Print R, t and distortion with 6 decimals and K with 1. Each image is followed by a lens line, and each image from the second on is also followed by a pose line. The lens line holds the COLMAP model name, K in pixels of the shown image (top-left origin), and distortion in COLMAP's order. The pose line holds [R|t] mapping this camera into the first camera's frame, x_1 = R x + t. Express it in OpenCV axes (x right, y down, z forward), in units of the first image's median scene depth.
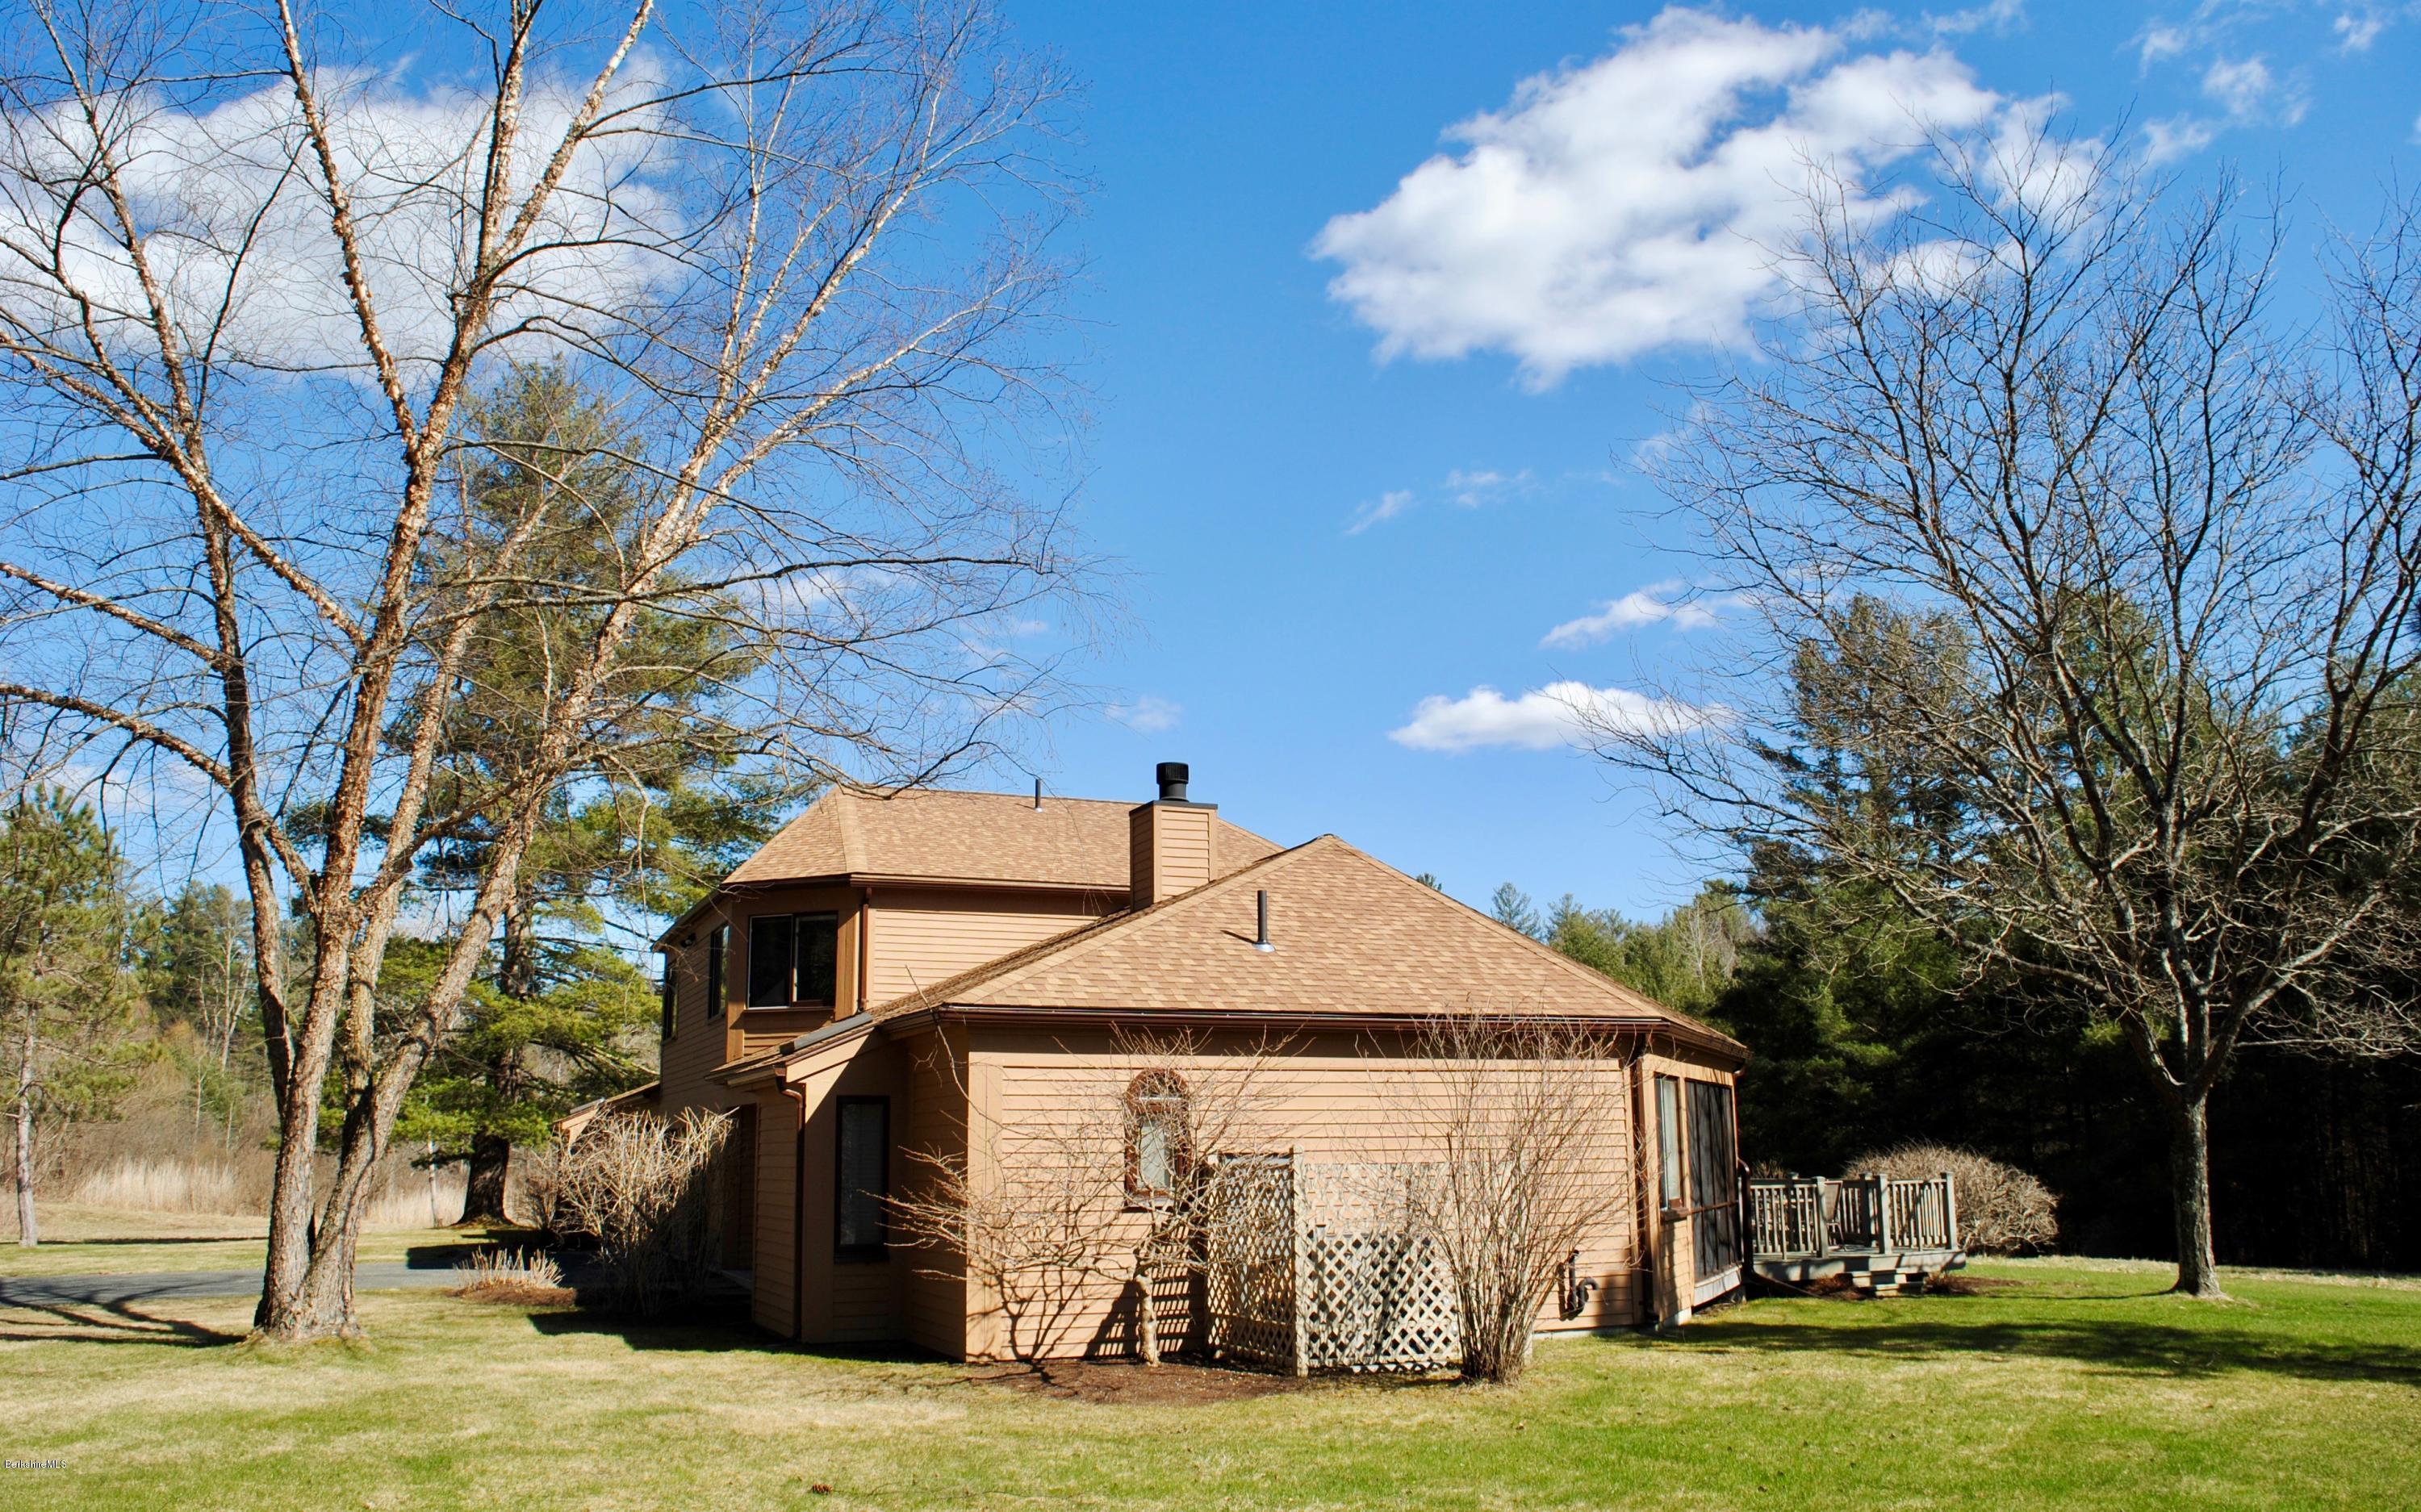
lens RADIAL K [[1948.8, 0, 1210.5], [0, 1948.8, 756.0], [0, 0, 1]] dist [-0.084912, -0.002481]
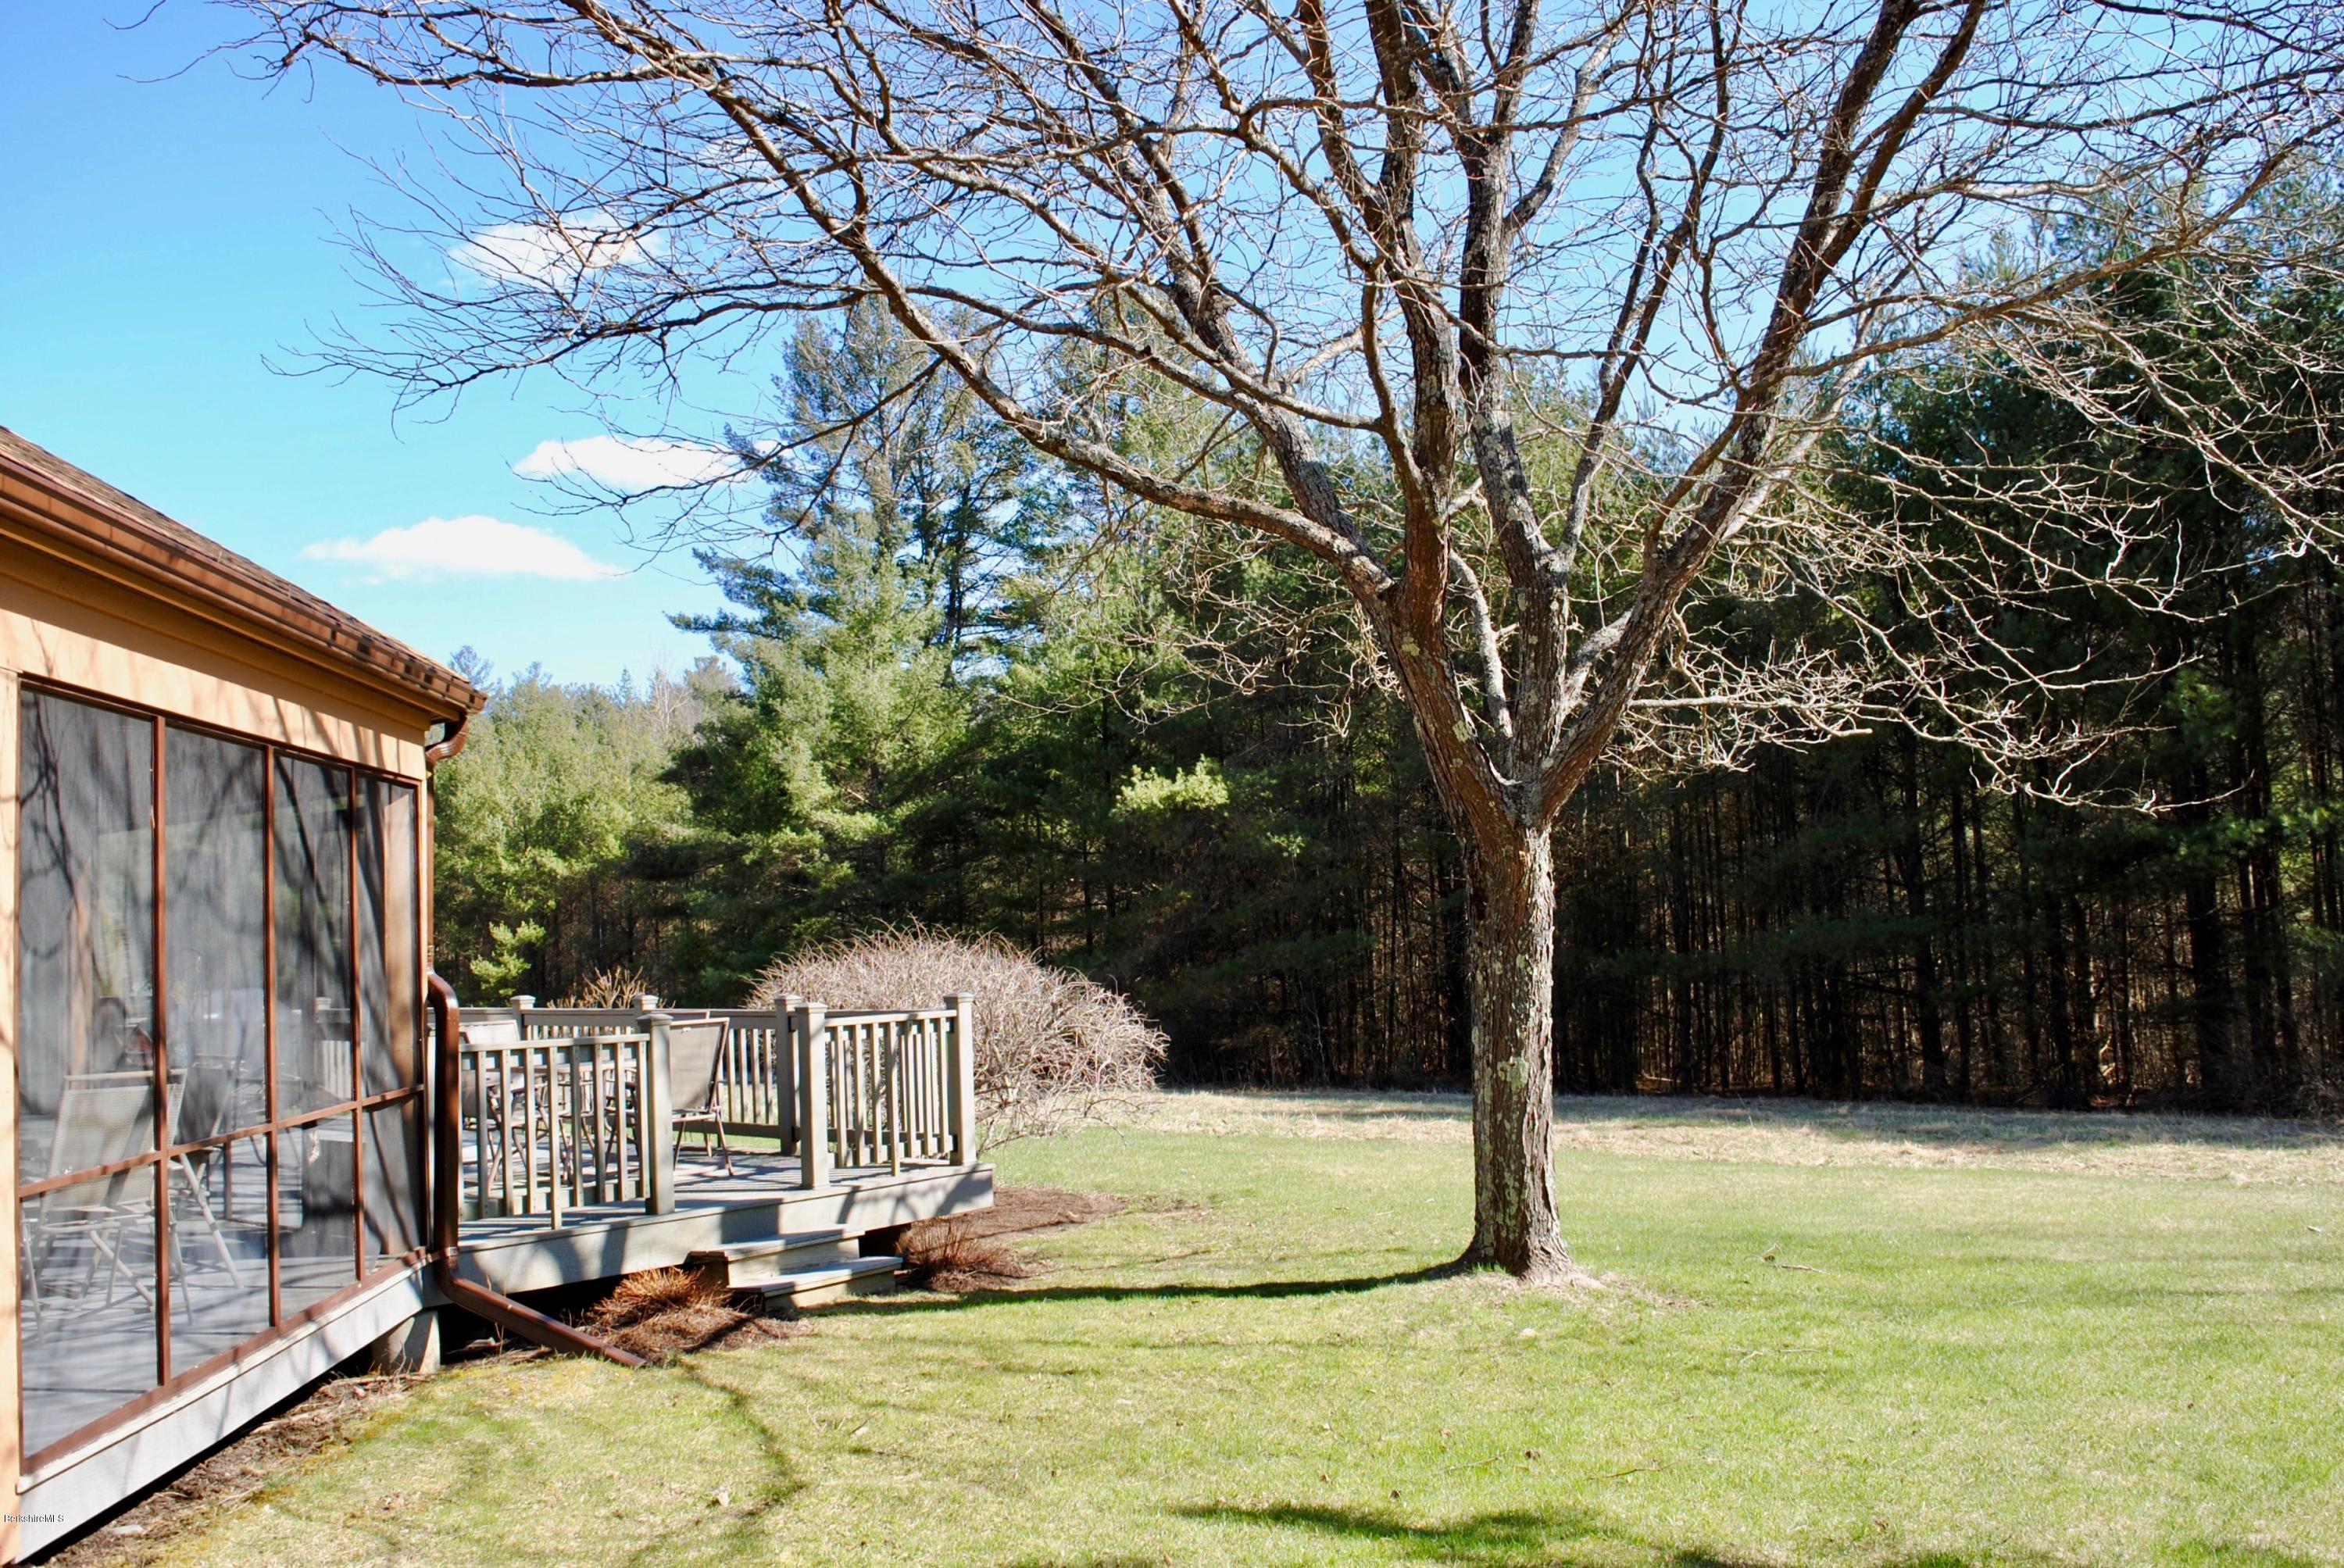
lens RADIAL K [[2080.7, 0, 1172.0], [0, 2080.7, 784.0], [0, 0, 1]] dist [-0.100824, 0.023632]
pose [[0.890634, 0.010334, 0.454603, 0.073426], [-0.065149, 0.992327, 0.105080, 0.040455], [-0.450029, -0.123205, 0.884474, 0.196200]]
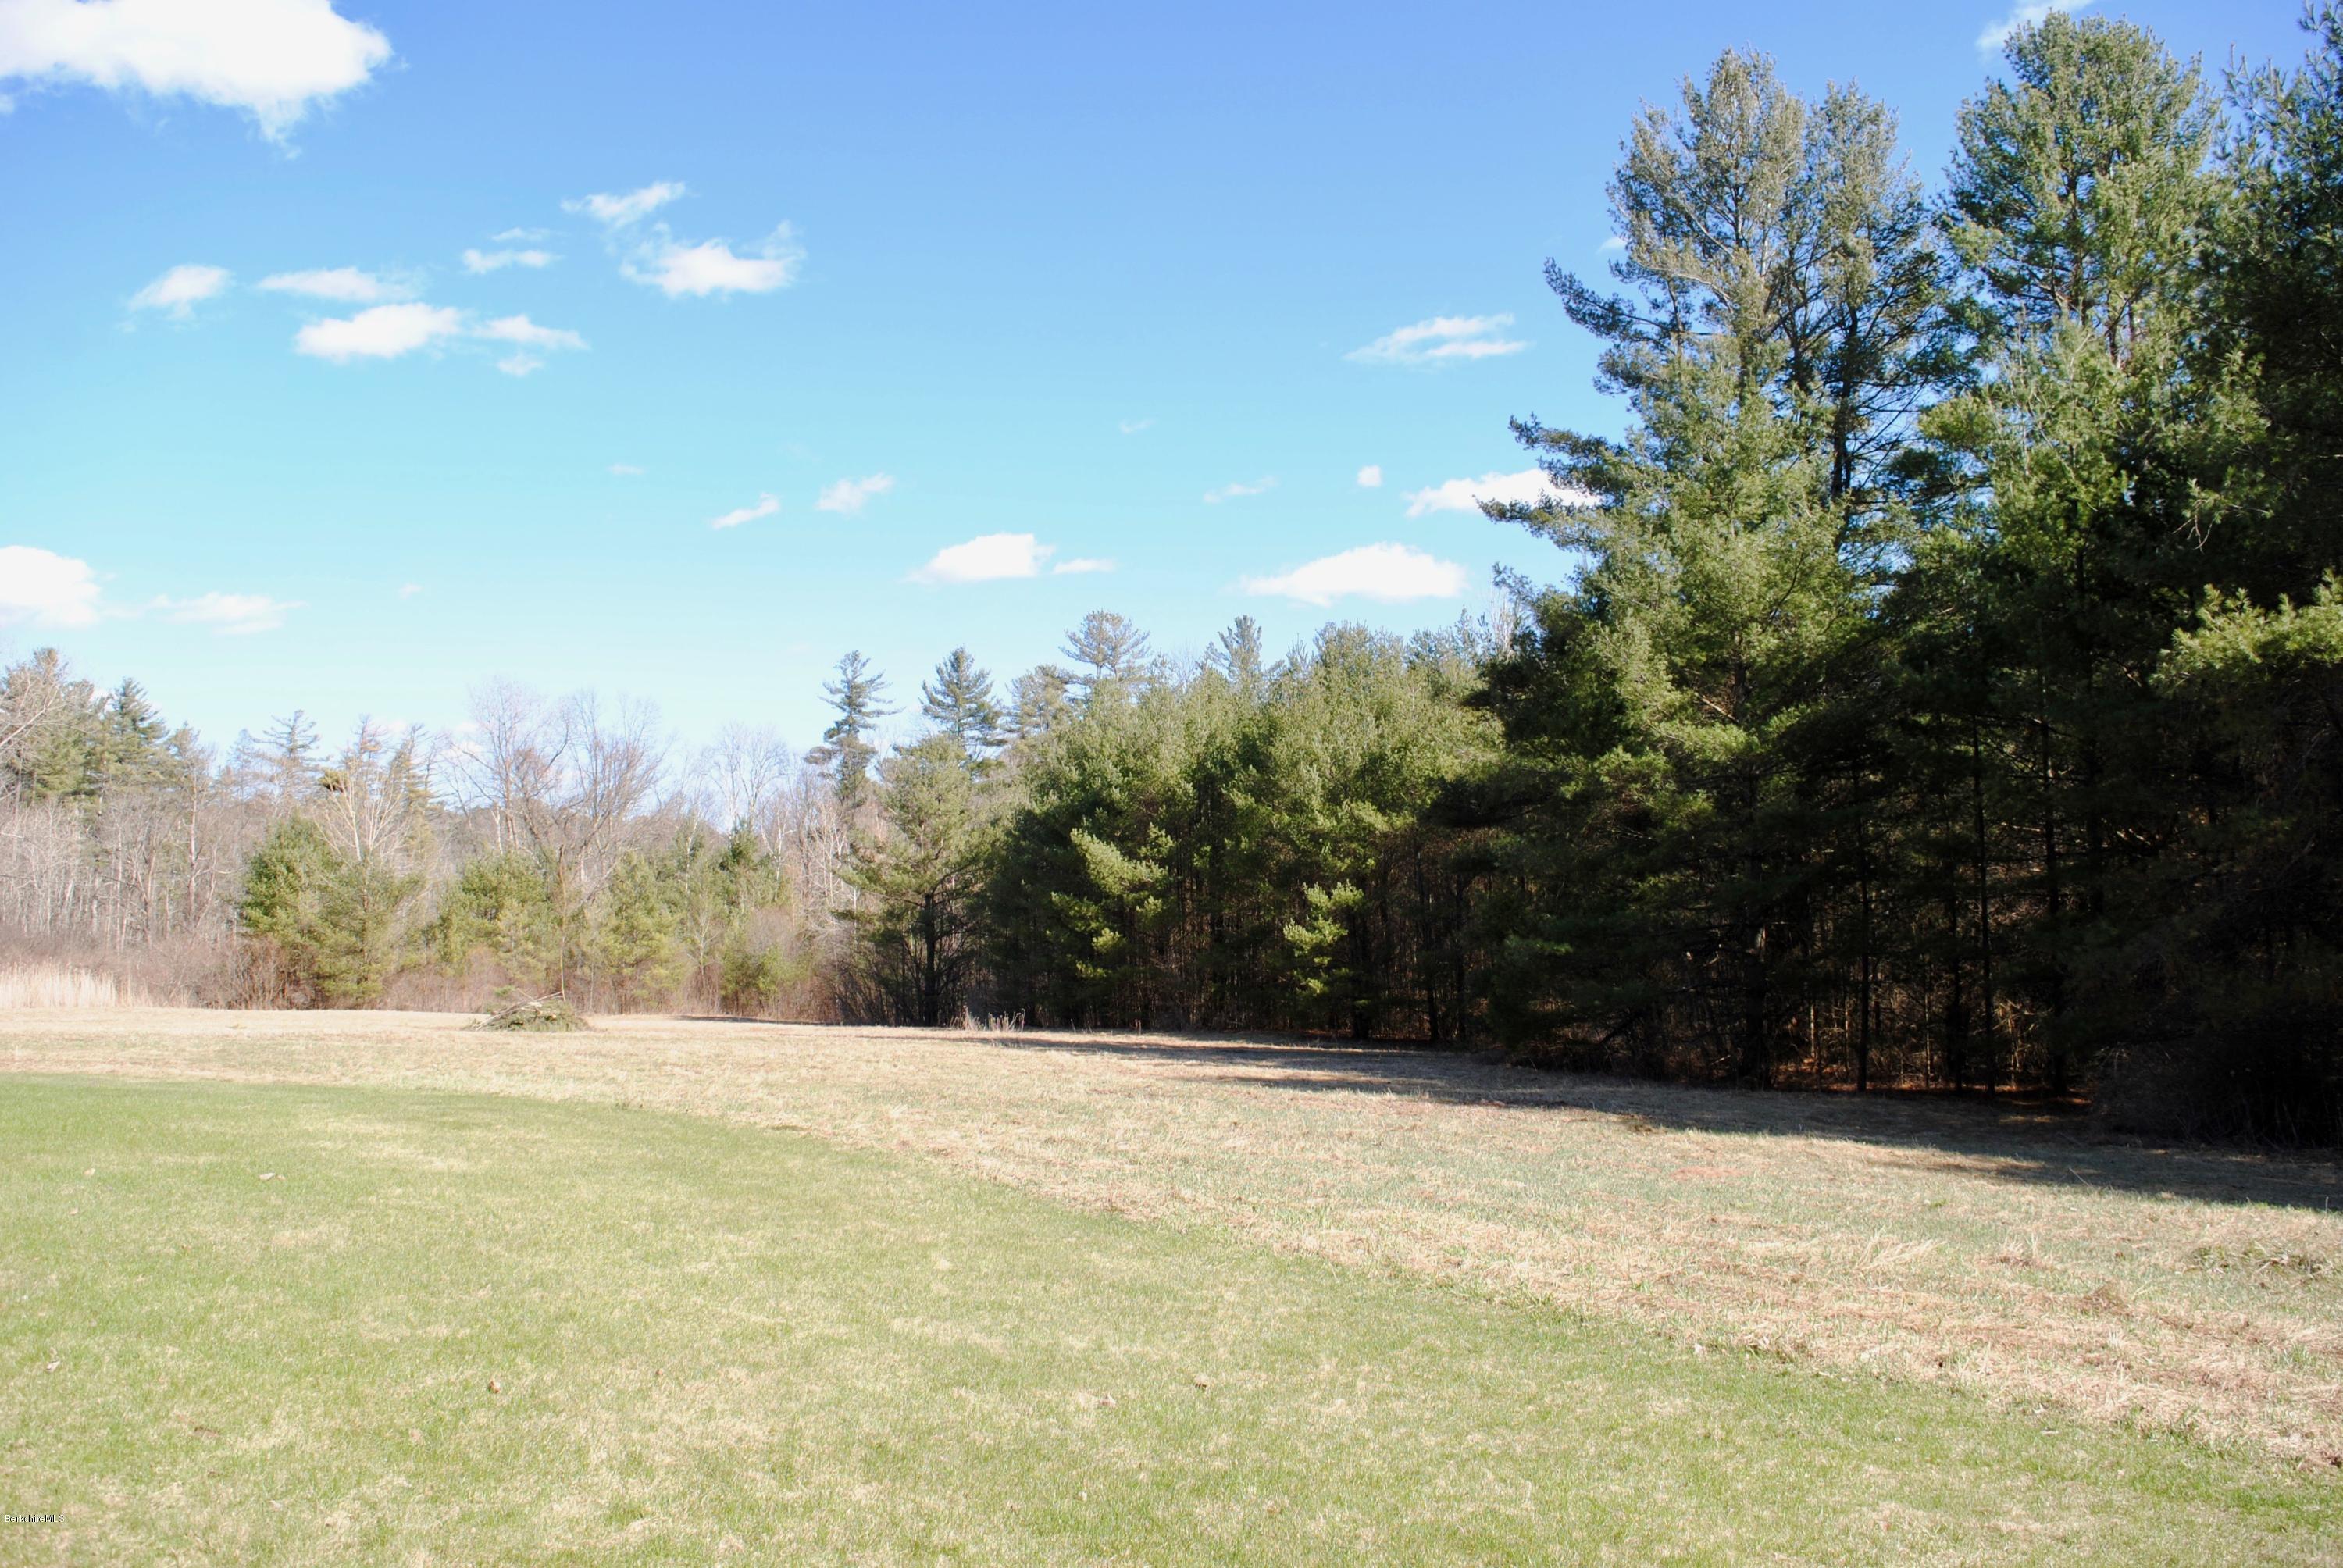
lens RADIAL K [[1908.0, 0, 1171.5], [0, 1908.0, 784.0], [0, 0, 1]] dist [-0.080395, 0.007424]
pose [[0.999359, 0.001821, 0.035755, 0.163552], [-0.006307, 0.992041, 0.125758, 0.097369], [-0.035241, -0.125903, 0.991416, 0.450824]]
